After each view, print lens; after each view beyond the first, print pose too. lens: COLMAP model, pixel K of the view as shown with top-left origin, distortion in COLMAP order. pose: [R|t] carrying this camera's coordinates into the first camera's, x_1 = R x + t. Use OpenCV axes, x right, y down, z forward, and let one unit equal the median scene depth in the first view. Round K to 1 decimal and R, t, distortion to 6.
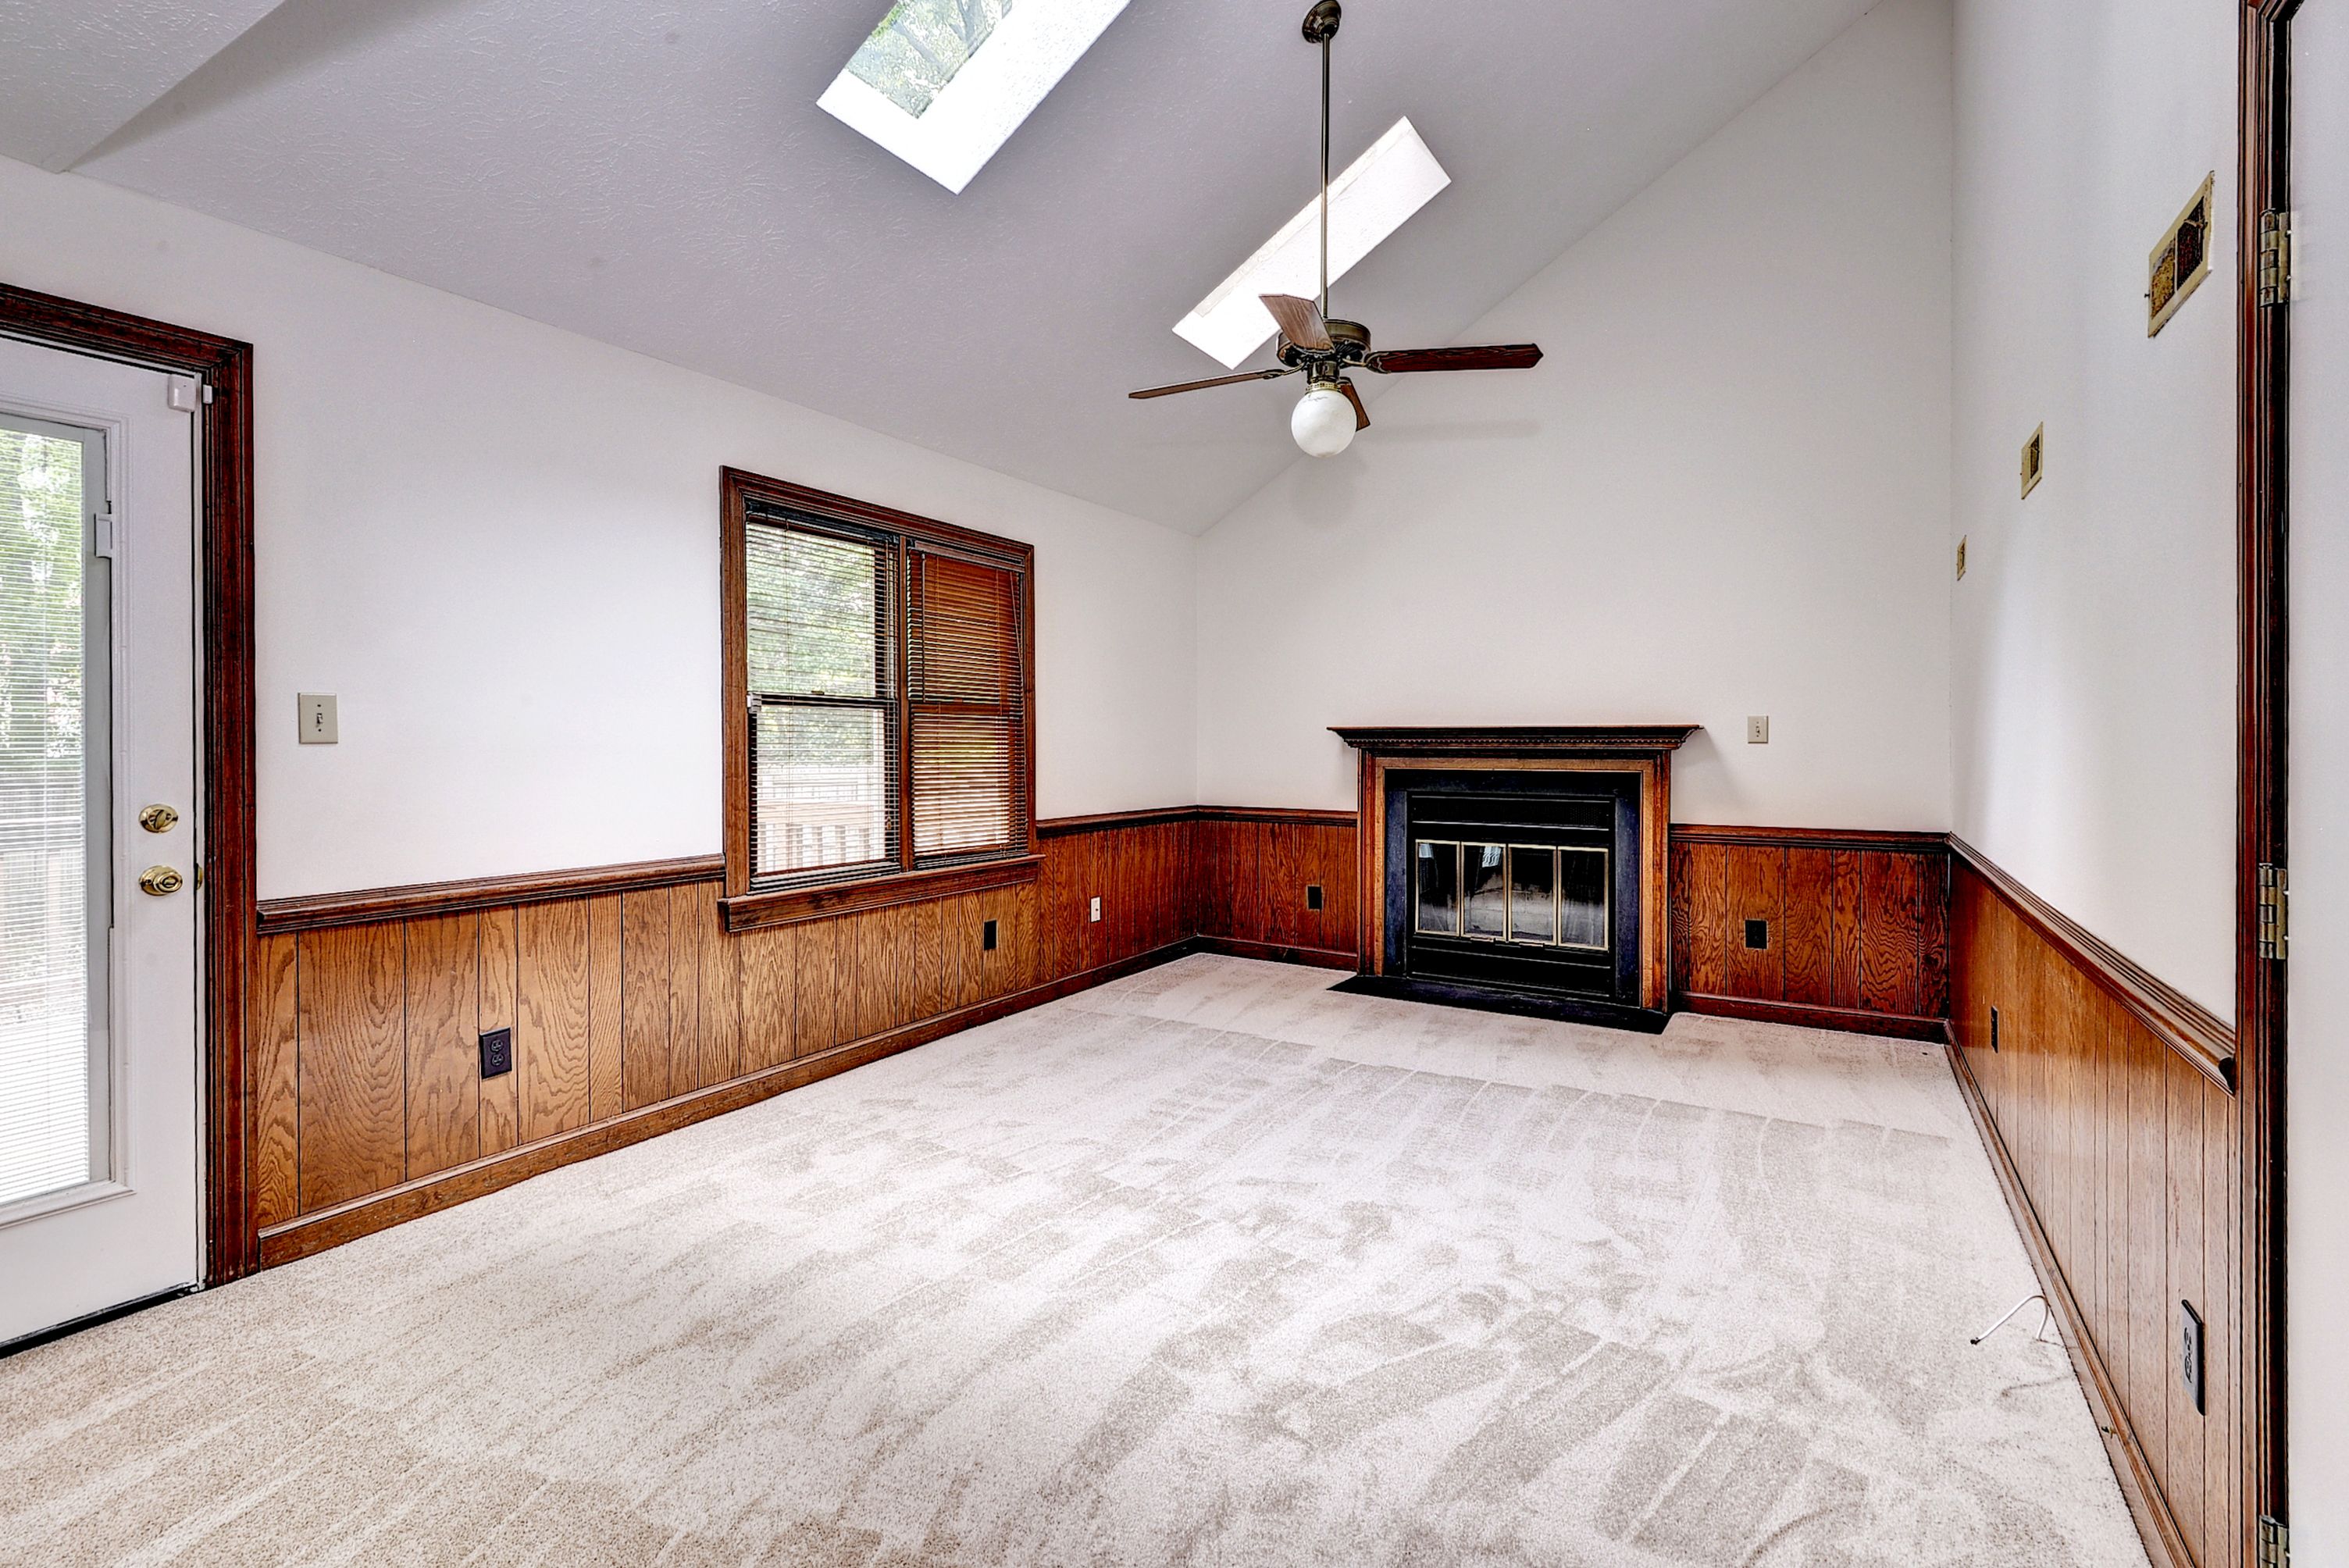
lens RADIAL K [[1093.5, 0, 1174.5], [0, 1093.5, 784.0], [0, 0, 1]] dist [0.017224, -0.000344]
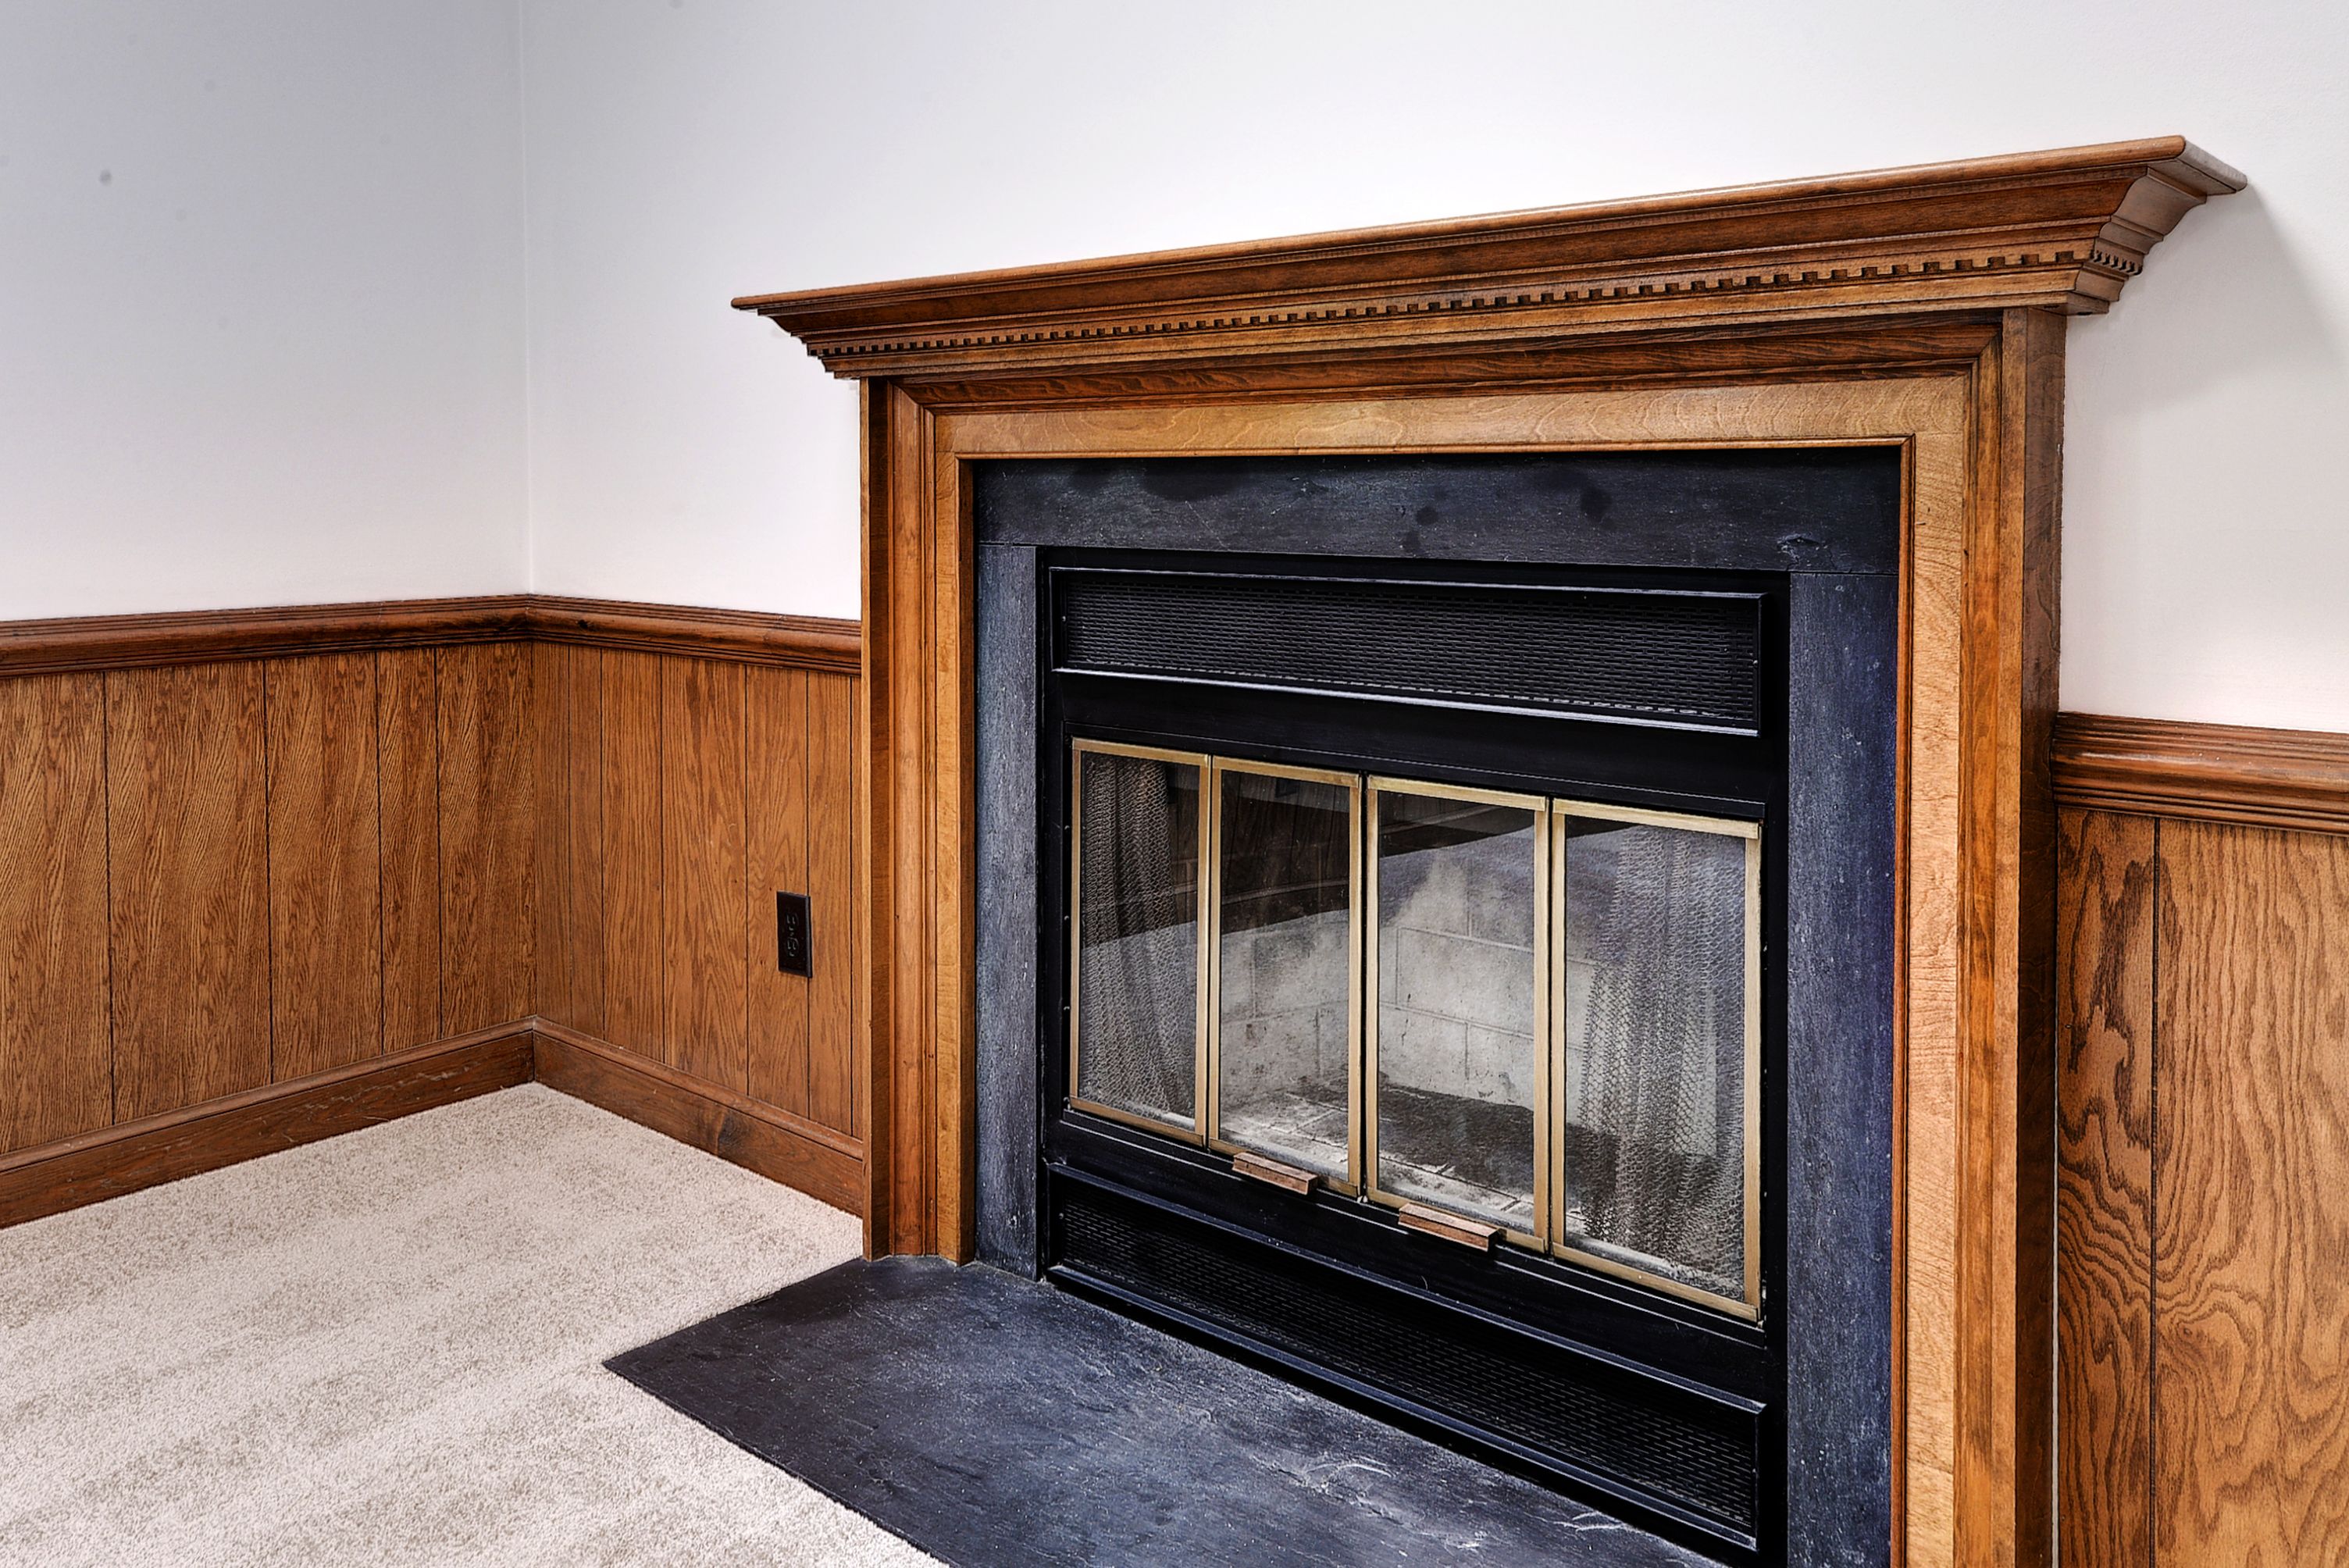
lens RADIAL K [[1832.5, 0, 1186.4], [0, 1832.5, 575.9], [0, 0, 1]] dist [0.011915, 0.010068]
pose [[0.987607, 0.003115, -0.156919, 0.354393], [-0.000814, 0.999891, 0.014726, 0.008121], [0.156948, -0.014416, 0.987502, 0.666496]]
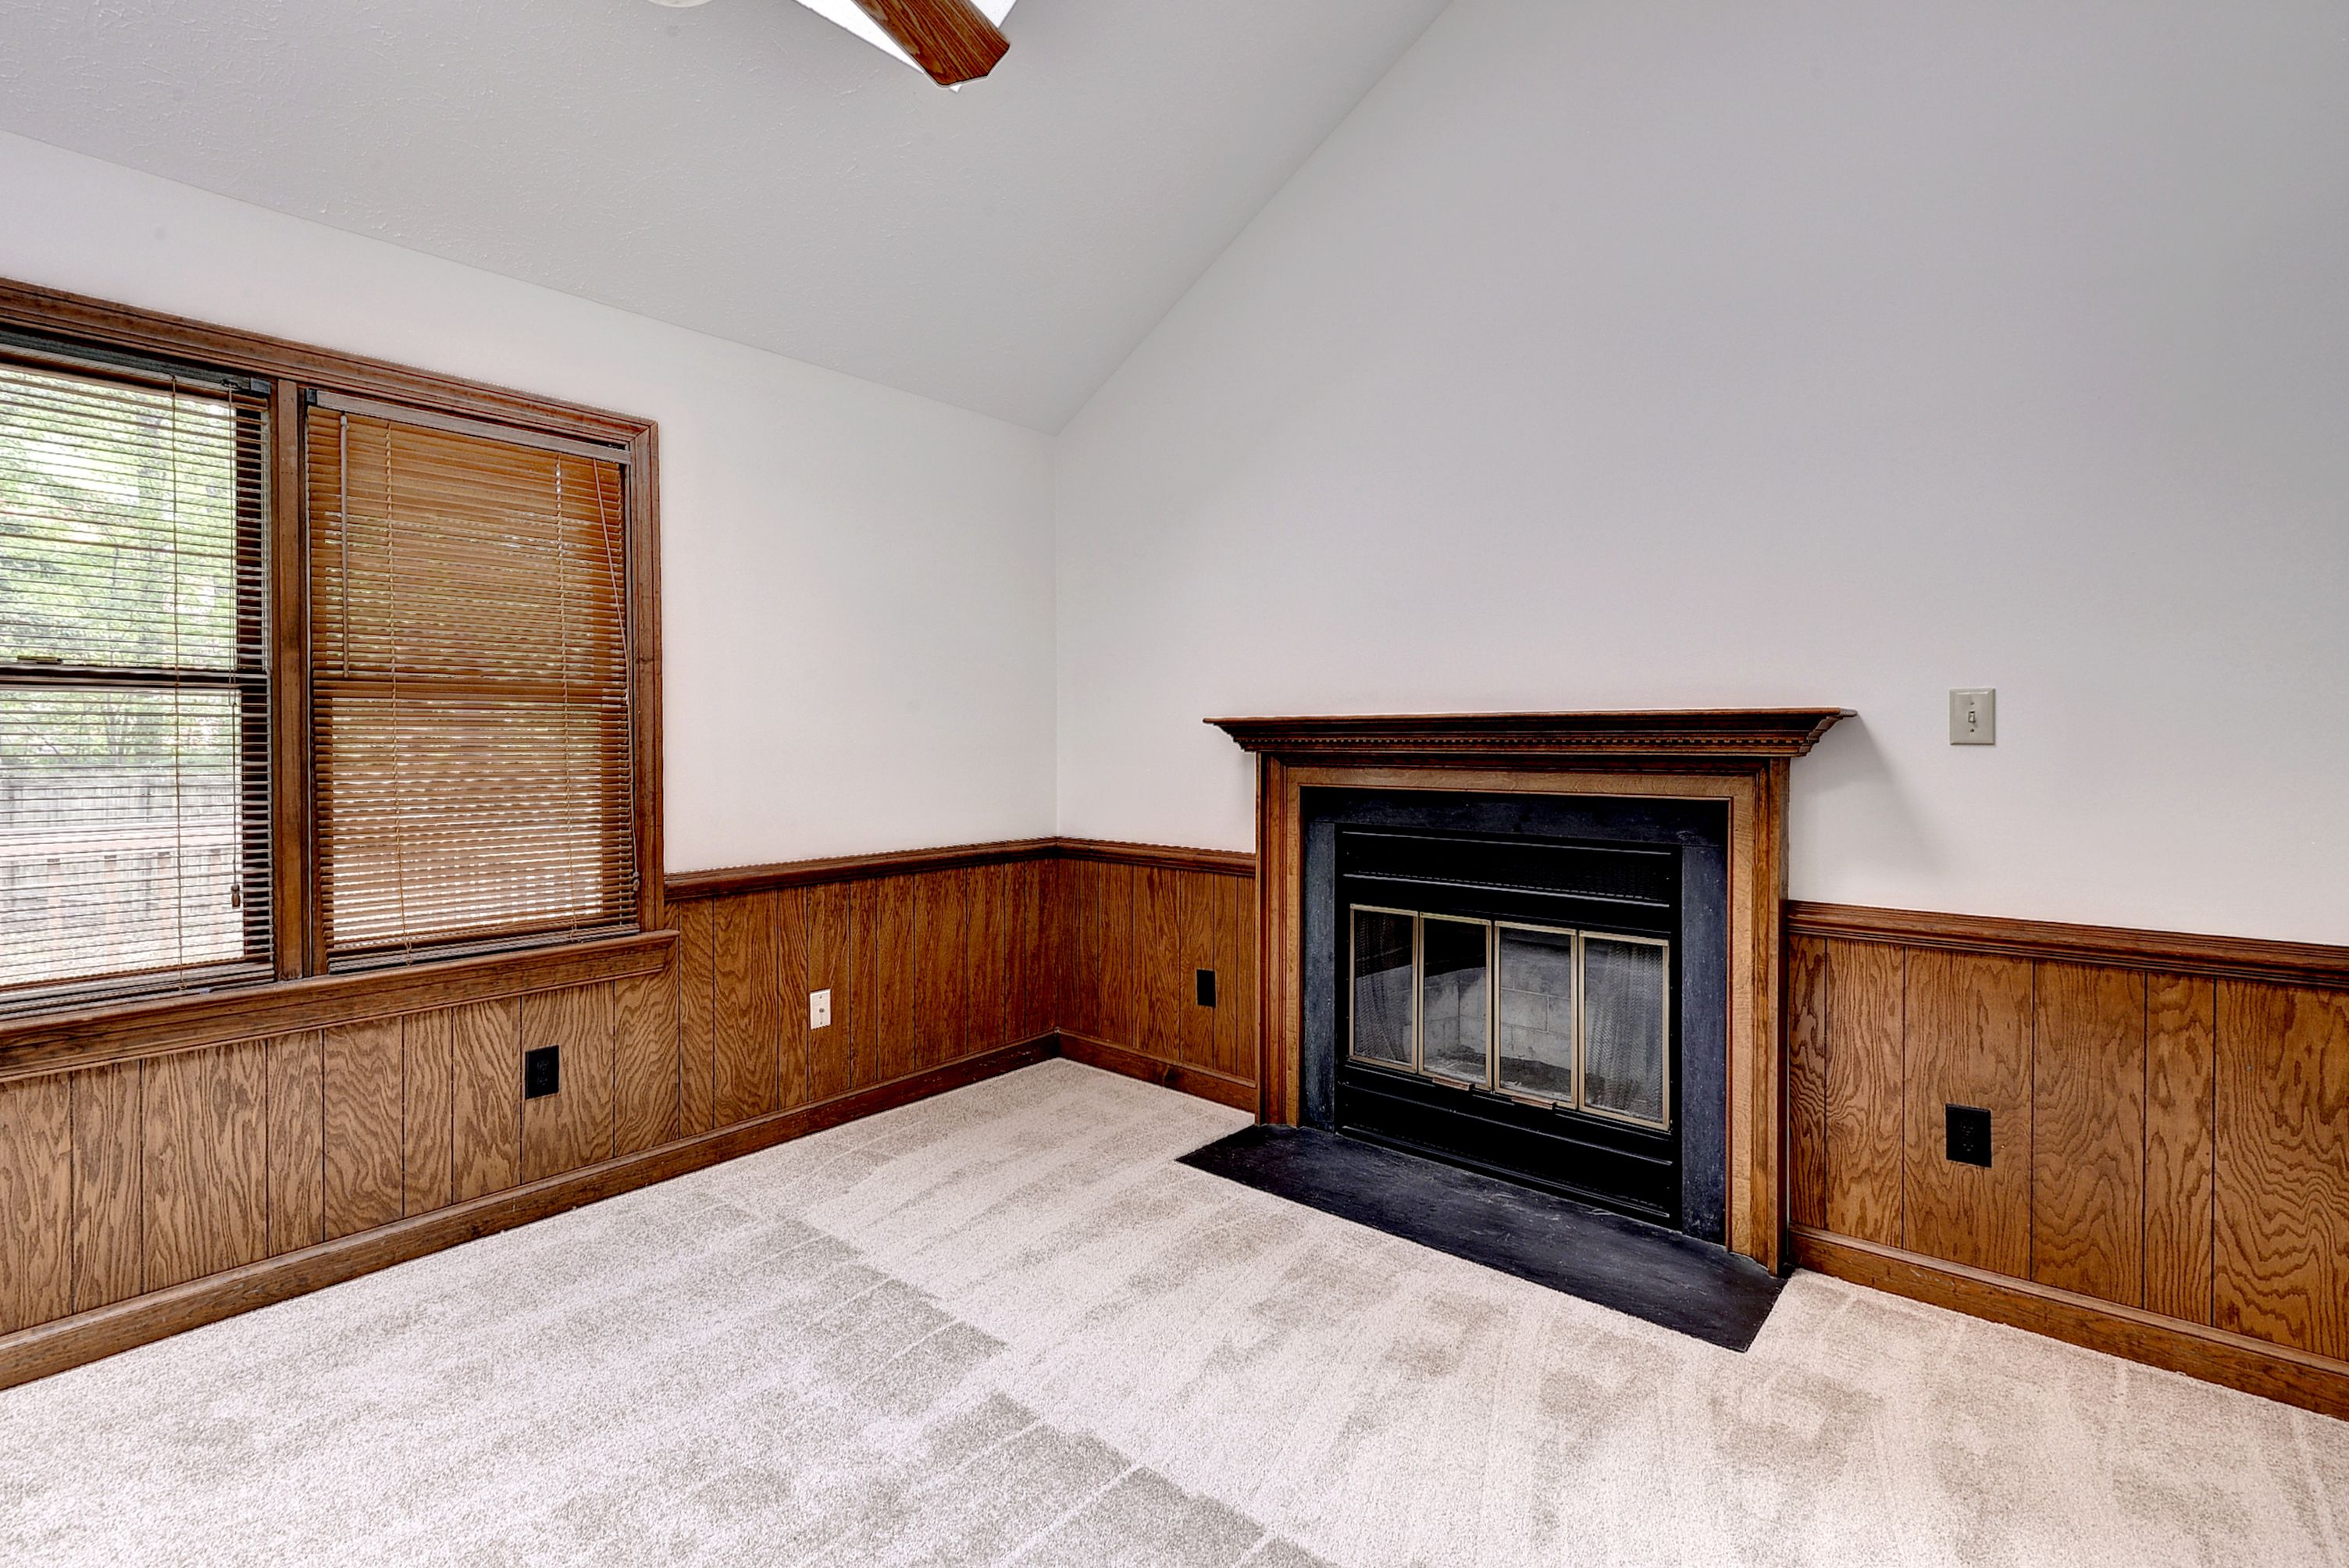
lens RADIAL K [[1095.3, 0, 1165.5], [0, 1095.3, 773.9], [0, 0, 1]] dist [0.019211, -0.013775]
pose [[0.986511, 0.001308, -0.163688, 0.247960], [-0.001796, 0.999994, -0.002834, -0.021266], [0.163683, 0.003090, 0.986508, 0.441322]]
